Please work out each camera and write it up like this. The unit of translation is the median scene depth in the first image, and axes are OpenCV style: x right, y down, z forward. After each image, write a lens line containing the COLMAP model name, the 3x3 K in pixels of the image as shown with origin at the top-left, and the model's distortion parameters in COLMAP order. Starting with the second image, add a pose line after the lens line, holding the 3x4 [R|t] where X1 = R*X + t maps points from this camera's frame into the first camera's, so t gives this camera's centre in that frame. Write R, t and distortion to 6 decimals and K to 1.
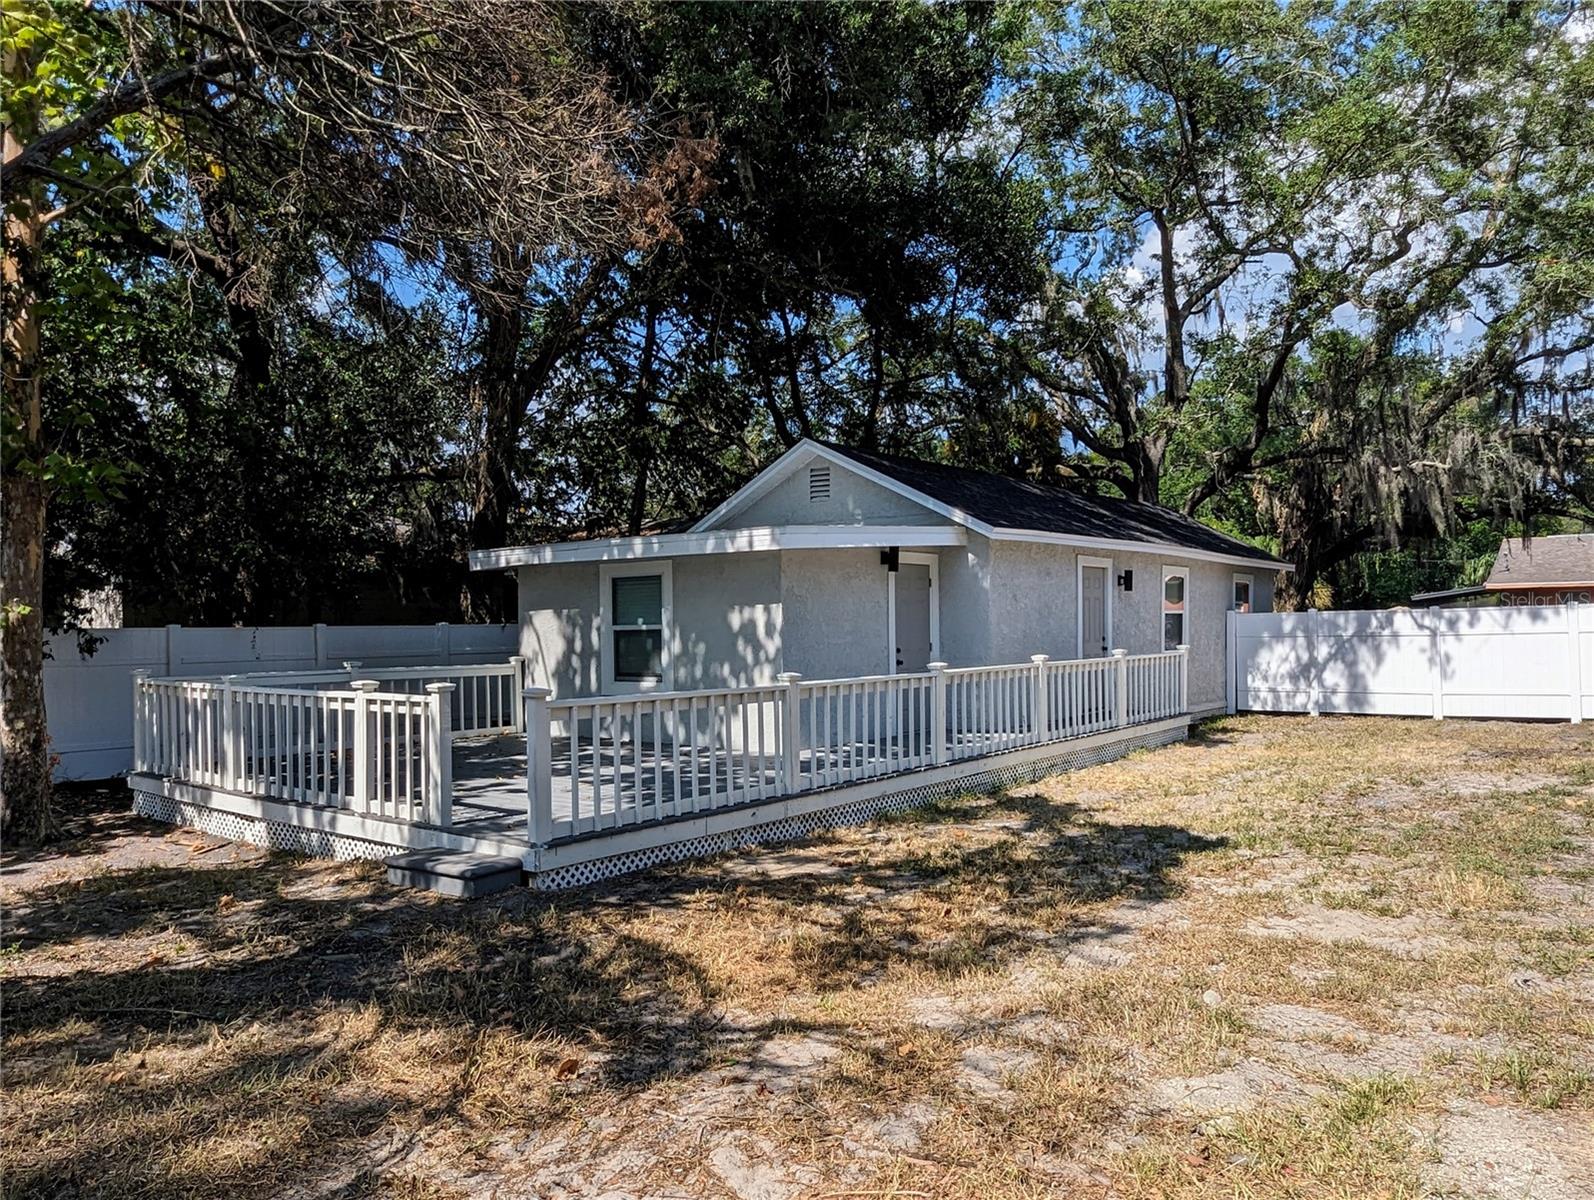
lens RADIAL K [[1162.2, 0, 824.5], [0, 1162.2, 595.2], [0, 0, 1]] dist [0.002581, 0.001782]
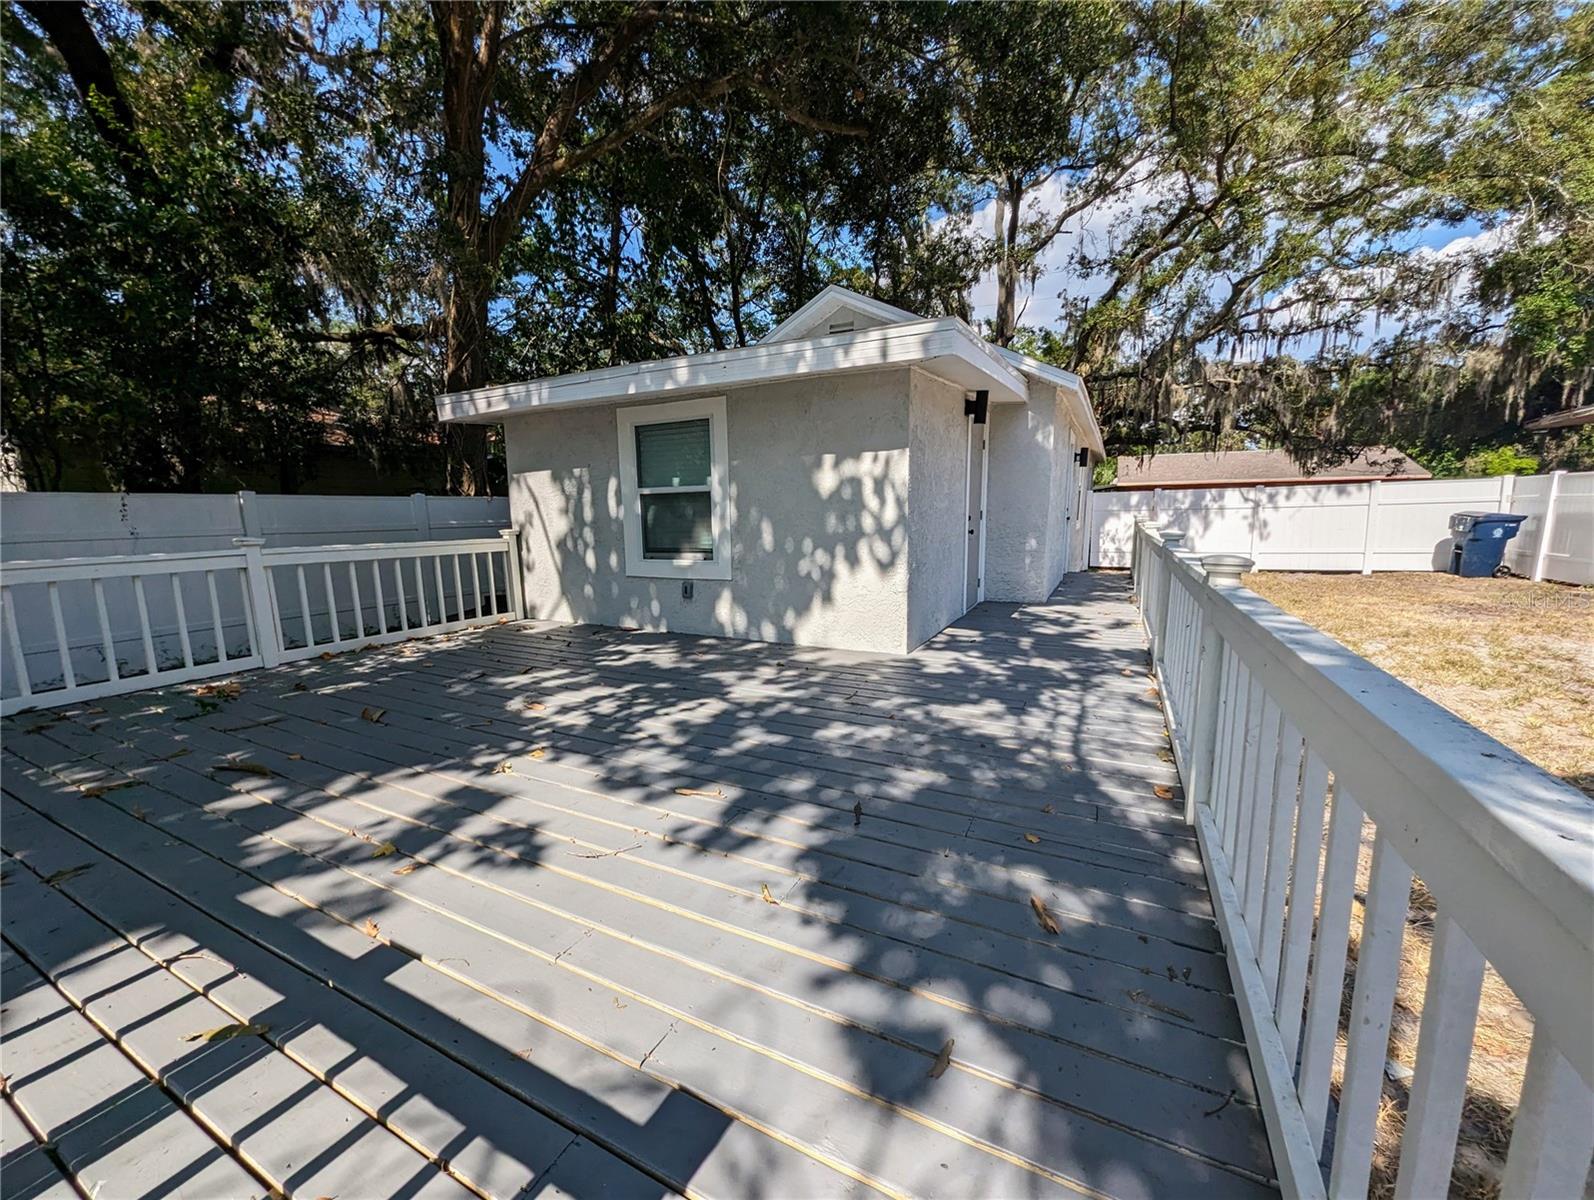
lens RADIAL K [[665.1, 0, 798.6], [0, 665.1, 608.2], [0, 0, 1]] dist [0.001272, 0.000669]
pose [[0.985744, -0.028528, 0.165814, -0.153275], [-0.000117, 0.985404, 0.170234, 0.029943], [-0.168250, -0.167826, 0.971353, 0.535698]]
